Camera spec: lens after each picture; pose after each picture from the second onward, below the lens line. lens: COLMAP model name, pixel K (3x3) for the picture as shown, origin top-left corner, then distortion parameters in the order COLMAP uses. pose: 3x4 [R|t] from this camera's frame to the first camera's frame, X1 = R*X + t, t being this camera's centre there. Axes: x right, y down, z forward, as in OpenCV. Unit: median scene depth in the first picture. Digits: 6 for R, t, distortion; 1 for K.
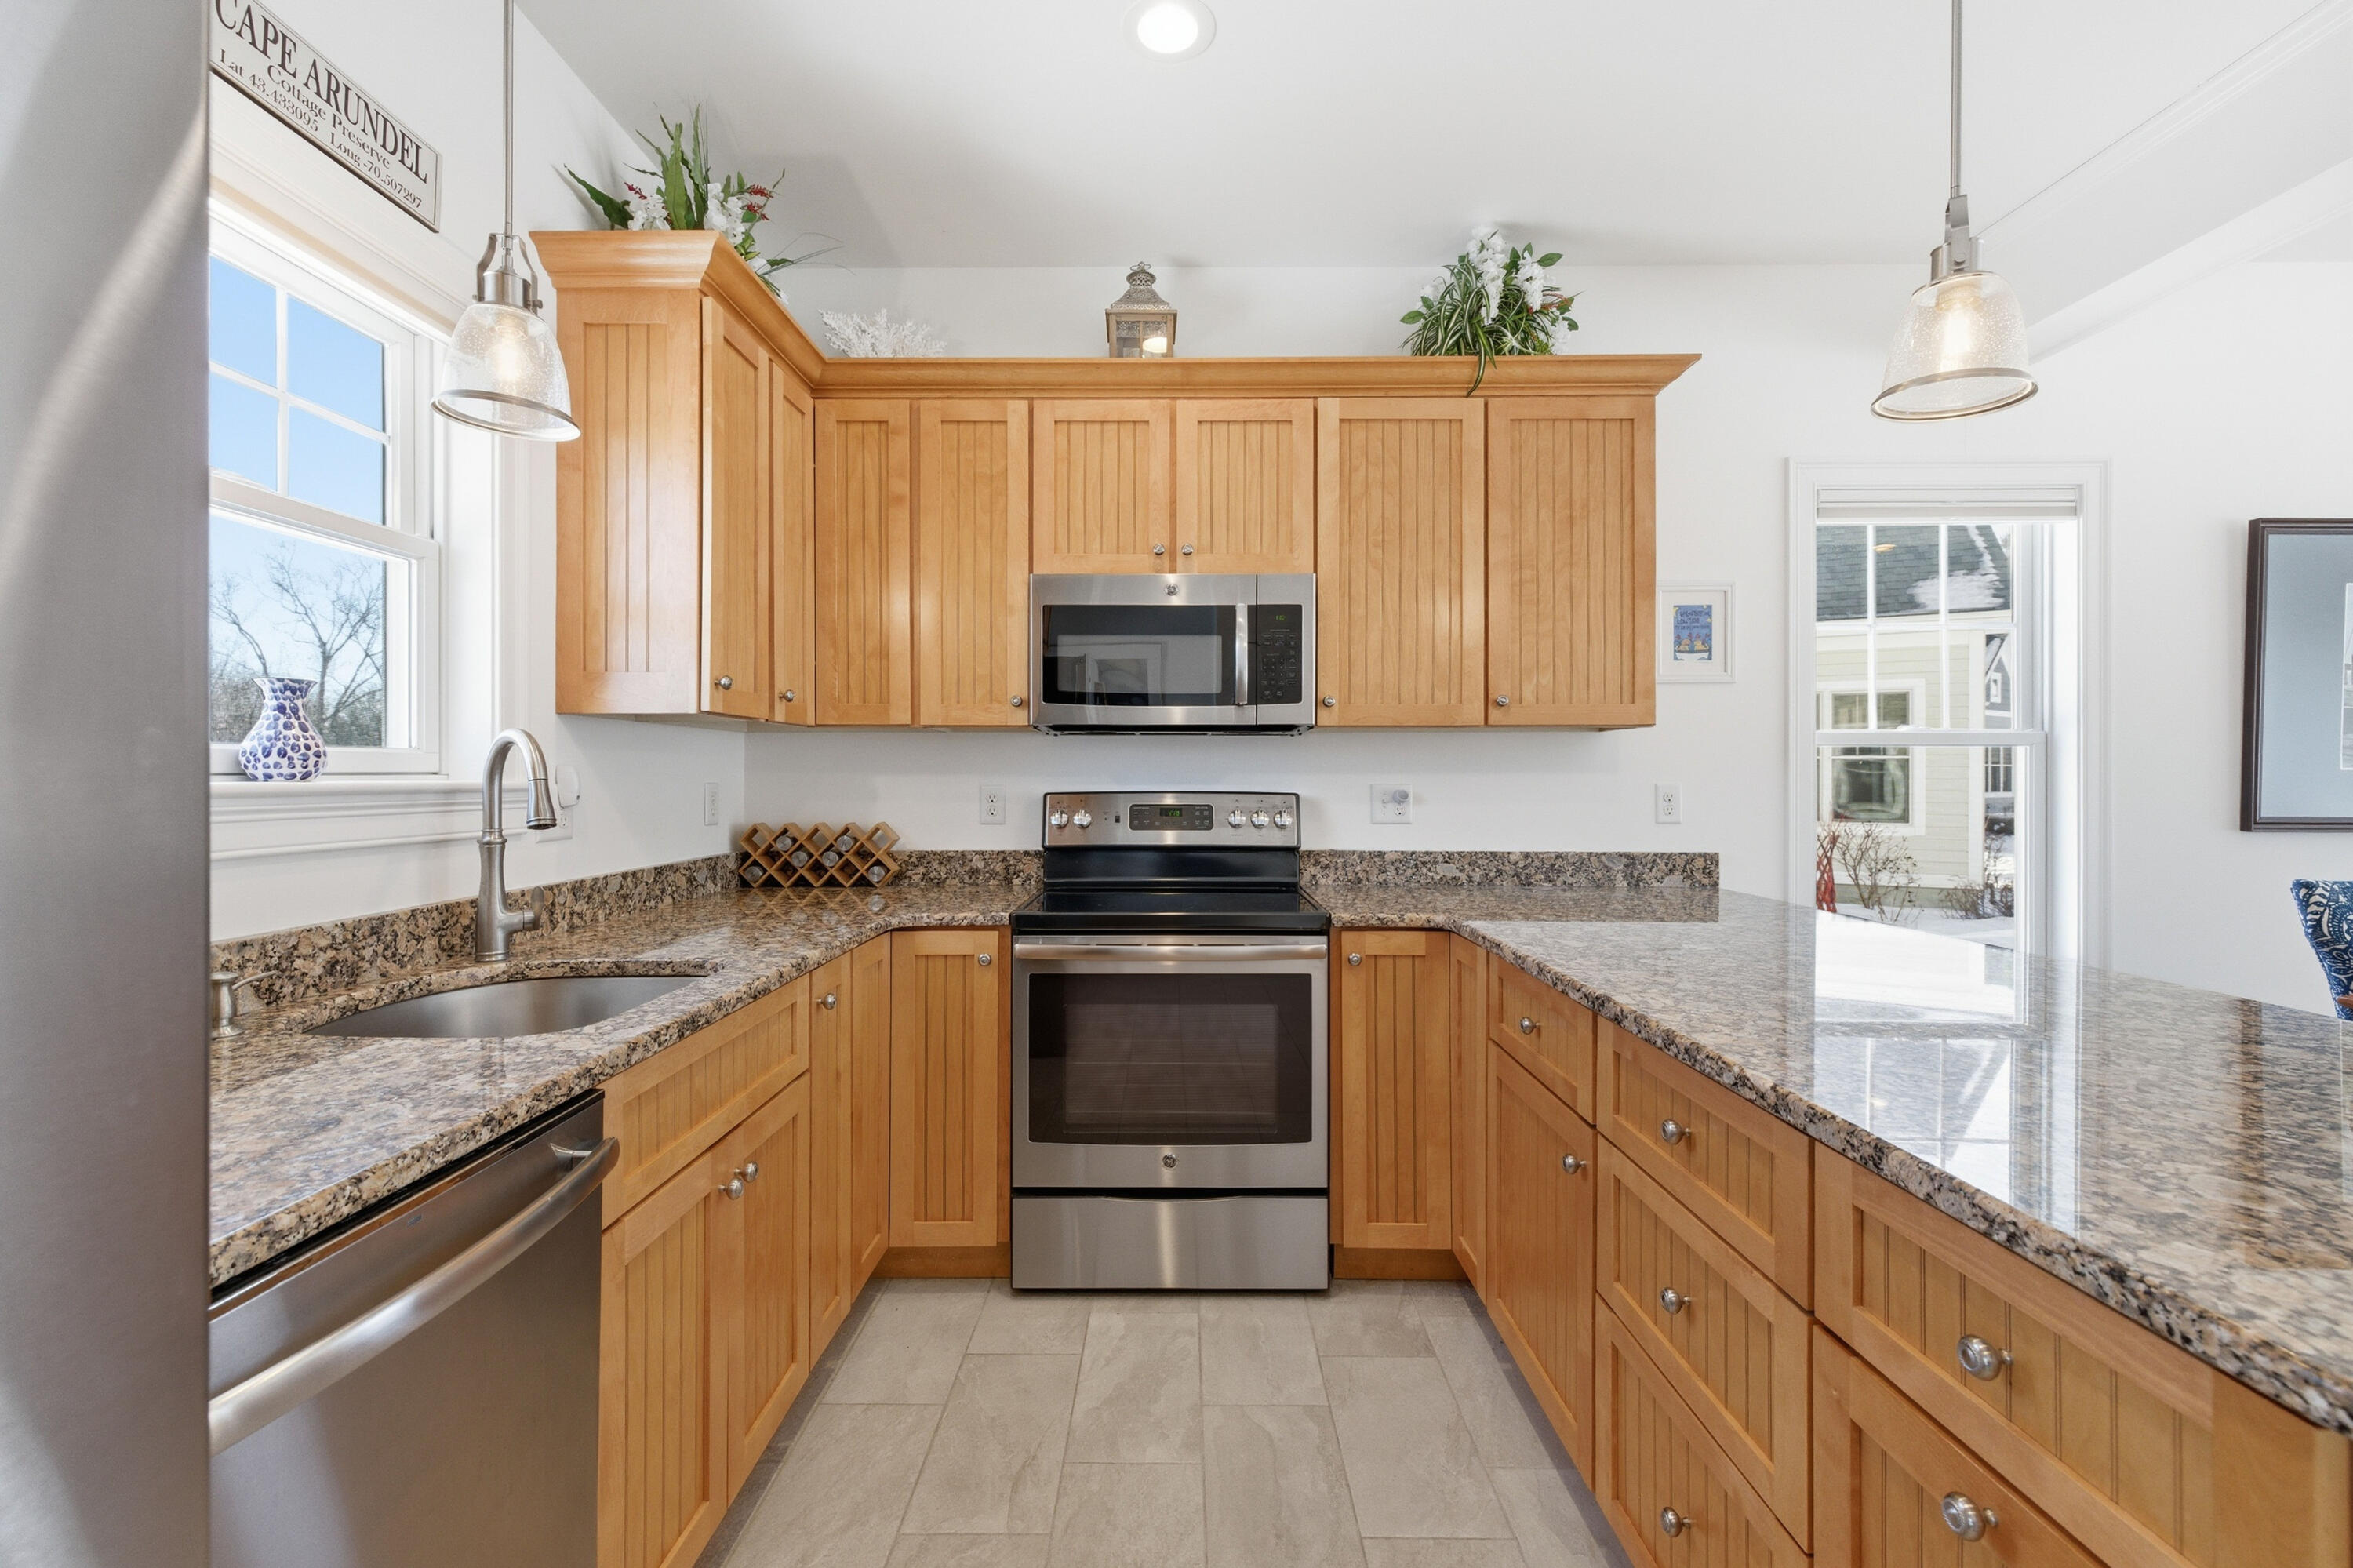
lens RADIAL K [[994.2, 0, 1171.7], [0, 994.2, 774.8], [0, 0, 1]] dist [0.003588, -0.001024]
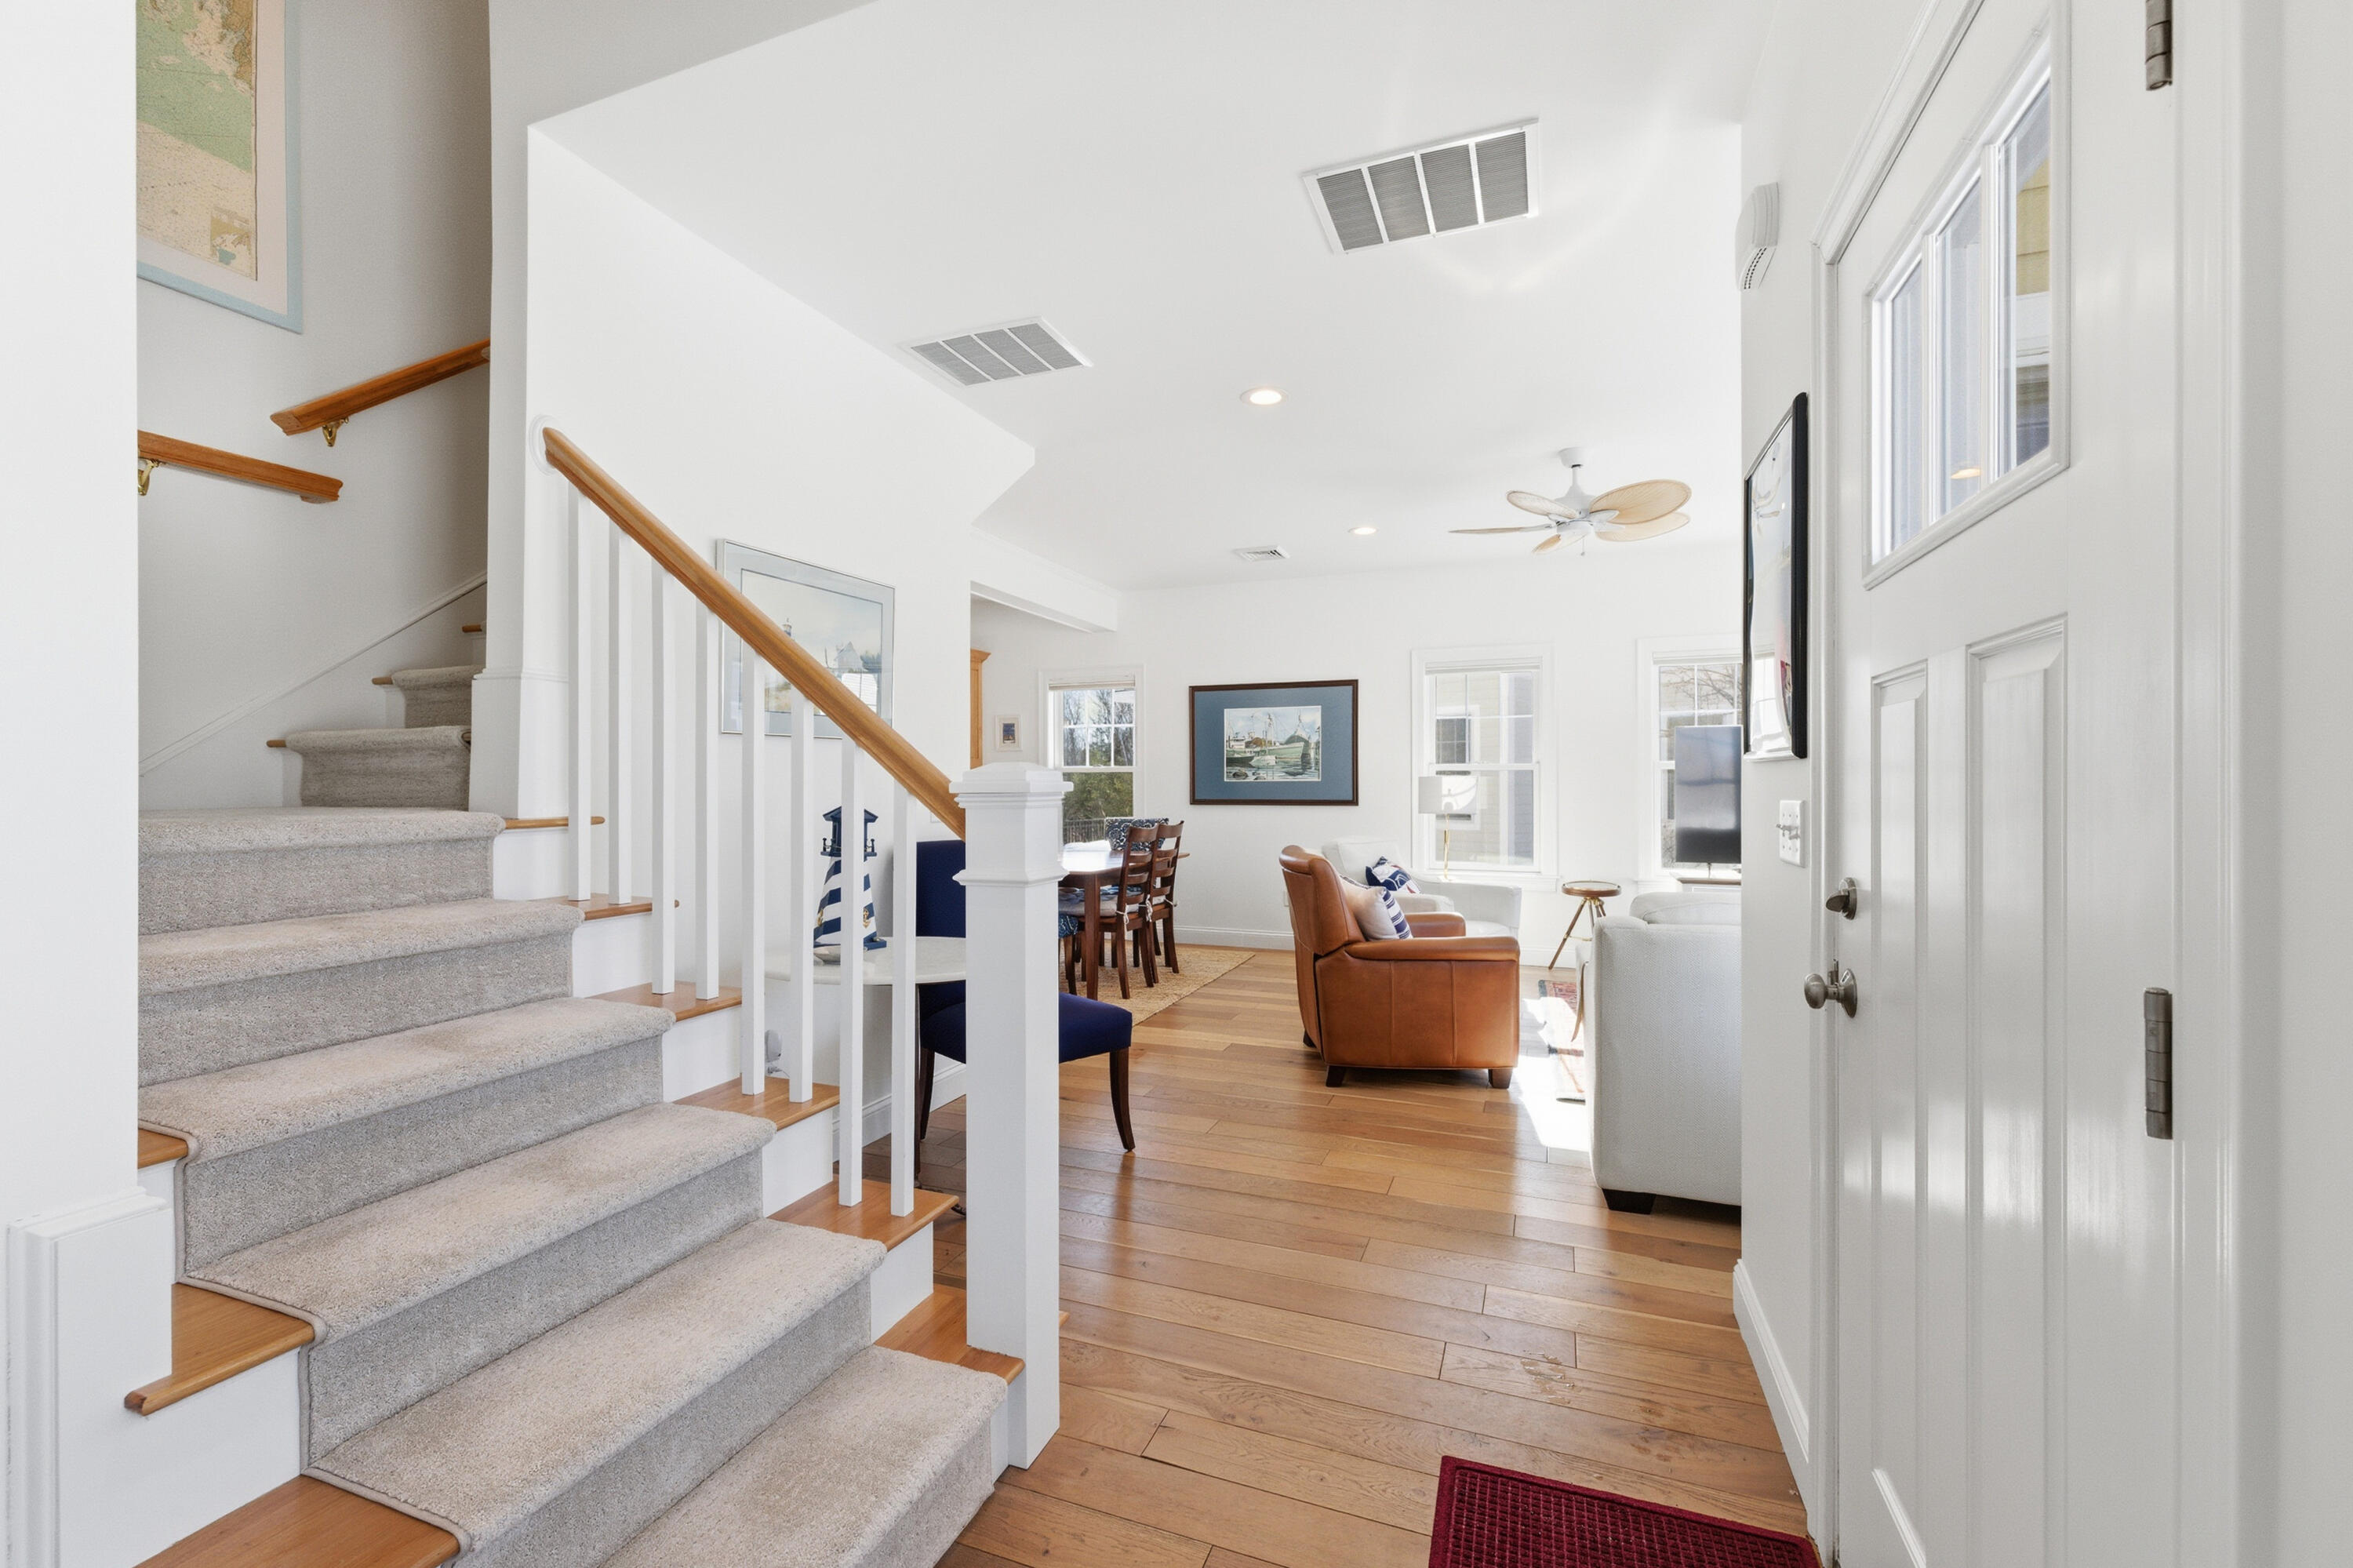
lens RADIAL K [[981.5, 0, 1168.0], [0, 981.5, 781.7], [0, 0, 1]] dist [0.000962, -0.000193]
pose [[0.935496, -0.005996, -0.353287, 2.128901], [0.004897, 0.999980, -0.004003, 0.006981], [0.353304, 0.002014, 0.935507, -1.571161]]
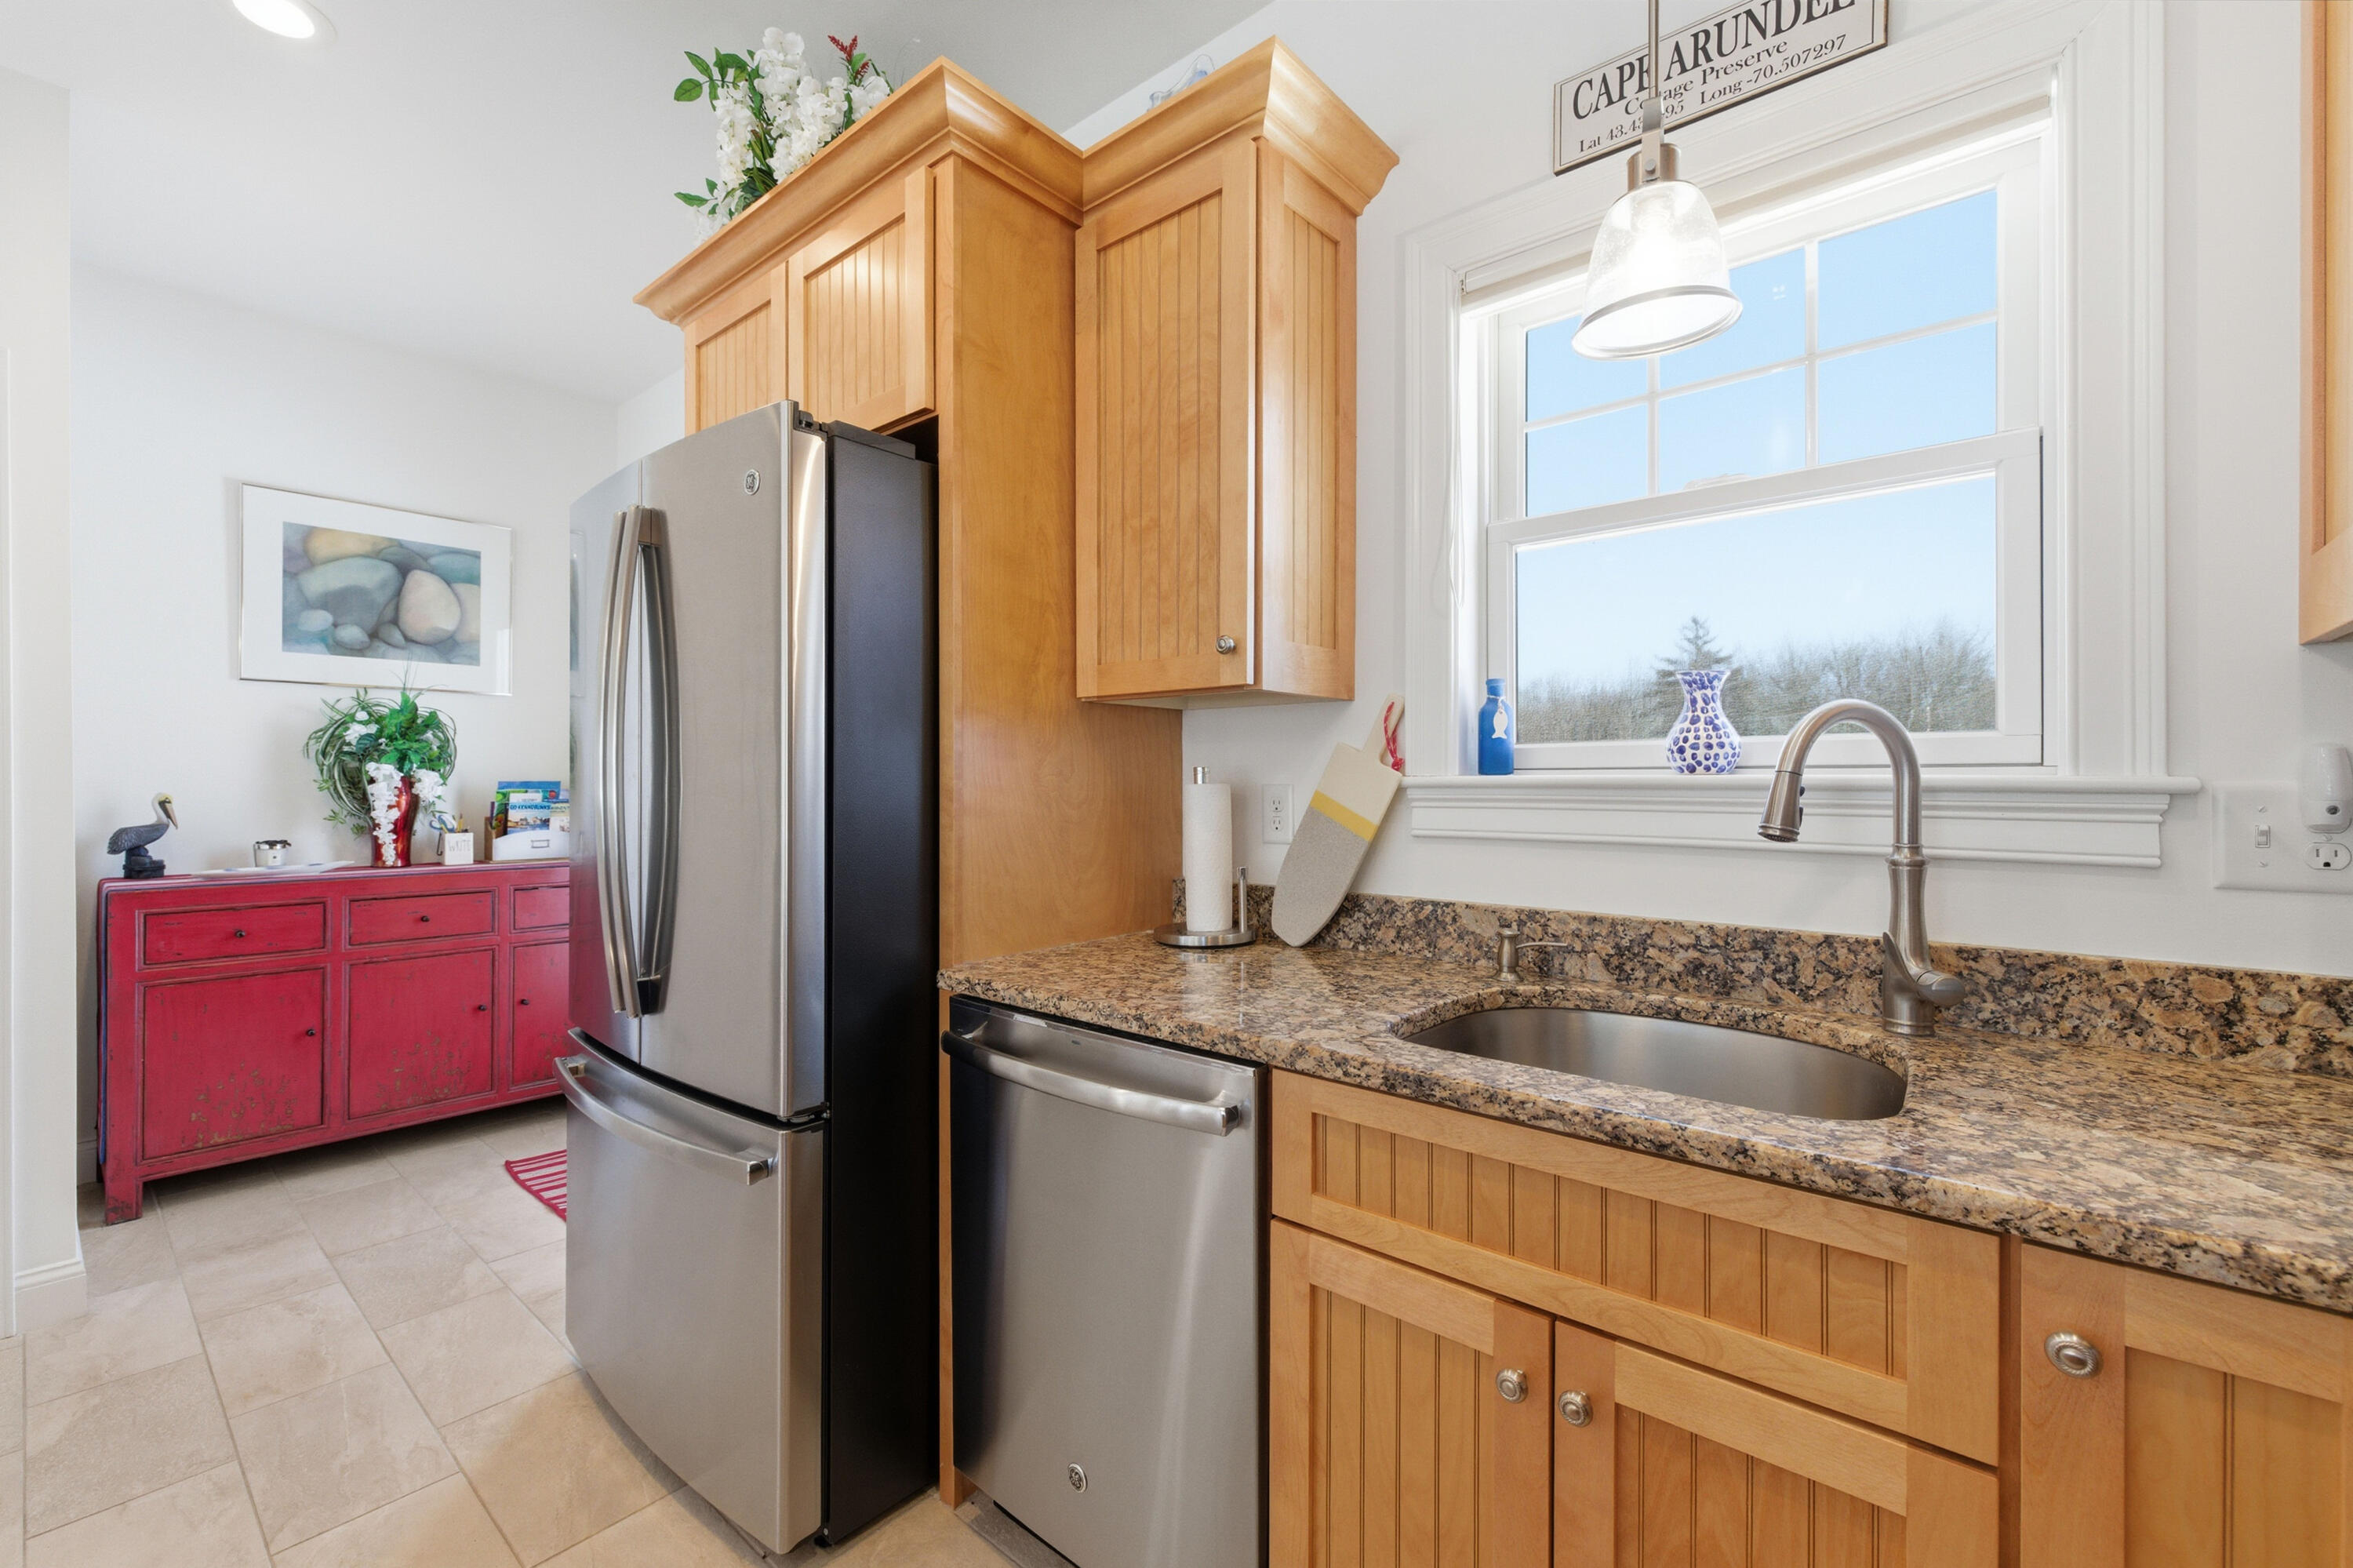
lens RADIAL K [[982.6, 0, 1163.3], [0, 982.6, 780.5], [0, 0, 1]] dist [0.002081, 0.000037]
pose [[-0.643283, 0.000809, -0.765628, 0.118616], [-0.002293, 0.999993, 0.002983, 0.006207], [0.765625, 0.003674, -0.643276, 0.693112]]
